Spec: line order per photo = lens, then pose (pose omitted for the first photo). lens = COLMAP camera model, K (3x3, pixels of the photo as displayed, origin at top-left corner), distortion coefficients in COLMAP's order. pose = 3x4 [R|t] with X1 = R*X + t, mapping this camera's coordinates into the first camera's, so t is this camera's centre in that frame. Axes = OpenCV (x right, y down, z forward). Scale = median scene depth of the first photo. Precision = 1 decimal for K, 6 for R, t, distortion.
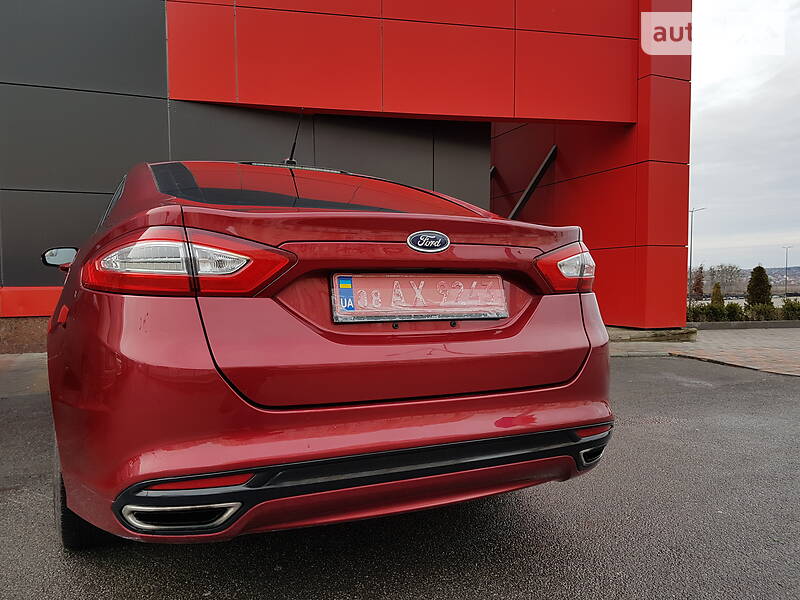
lens RADIAL K [[619.5, 0, 393.5], [0, 619.5, 302.3], [0, 0, 1]] dist [0.120558, -0.187332]
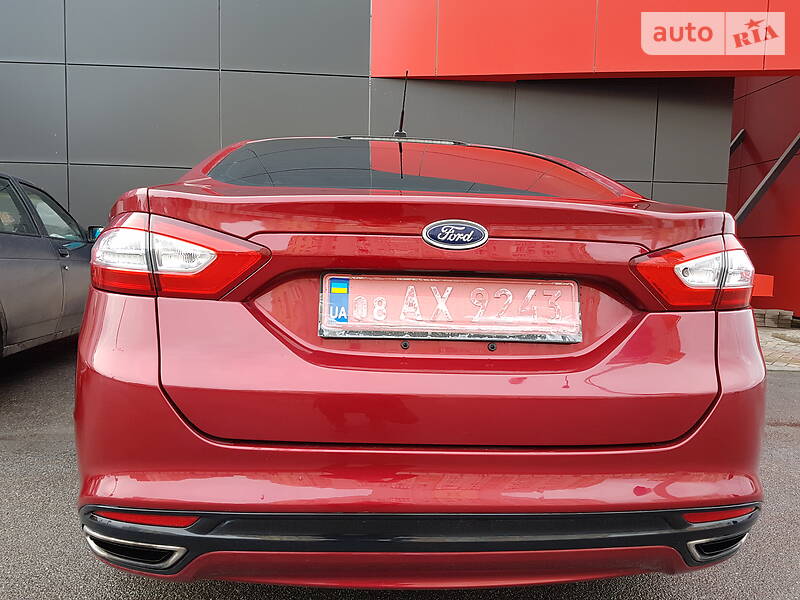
lens RADIAL K [[619.5, 0, 424.6], [0, 619.5, 304.8], [0, 0, 1]] dist [0.120558, -0.187332]
pose [[0.939060, 0.057250, -0.338952, 0.275128], [-0.043441, 0.997893, 0.048196, -0.048178], [0.340997, -0.030534, 0.939568, 0.290490]]
